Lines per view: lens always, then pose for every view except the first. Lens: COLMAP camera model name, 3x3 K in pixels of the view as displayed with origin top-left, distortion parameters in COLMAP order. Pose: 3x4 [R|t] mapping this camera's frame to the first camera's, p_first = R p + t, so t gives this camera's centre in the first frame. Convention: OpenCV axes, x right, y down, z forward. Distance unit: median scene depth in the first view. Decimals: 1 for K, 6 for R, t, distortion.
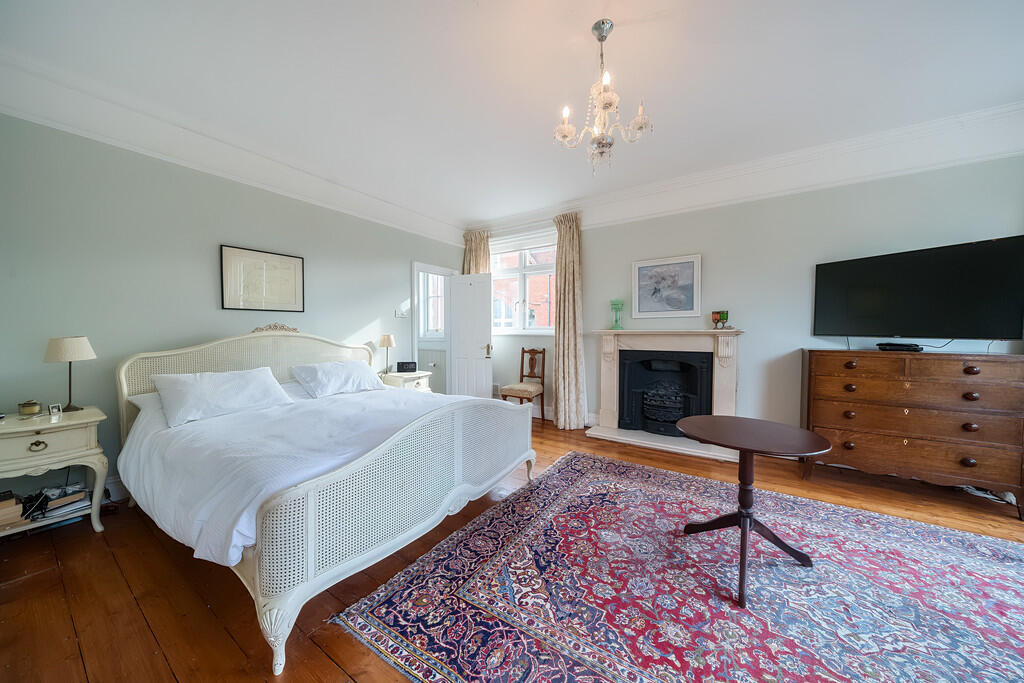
lens RADIAL K [[346.2, 0, 508.2], [0, 346.2, 340.8], [0, 0, 1]] dist [-0.000065, -0.000003]
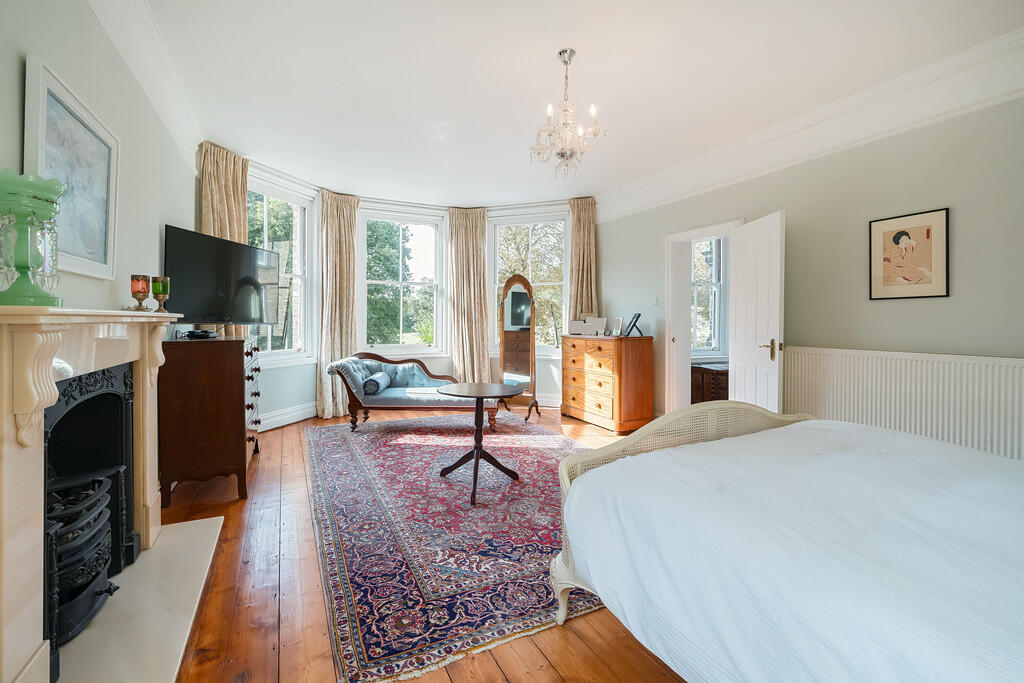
lens RADIAL K [[417.6, 0, 491.2], [0, 417.6, 322.7], [0, 0, 1]] dist [-0.011206, -0.000131]
pose [[-0.859462, -0.002983, 0.511191, -0.164032], [0.010323, 0.999678, 0.023188, -0.036013], [-0.511096, 0.025207, -0.859154, 1.720081]]
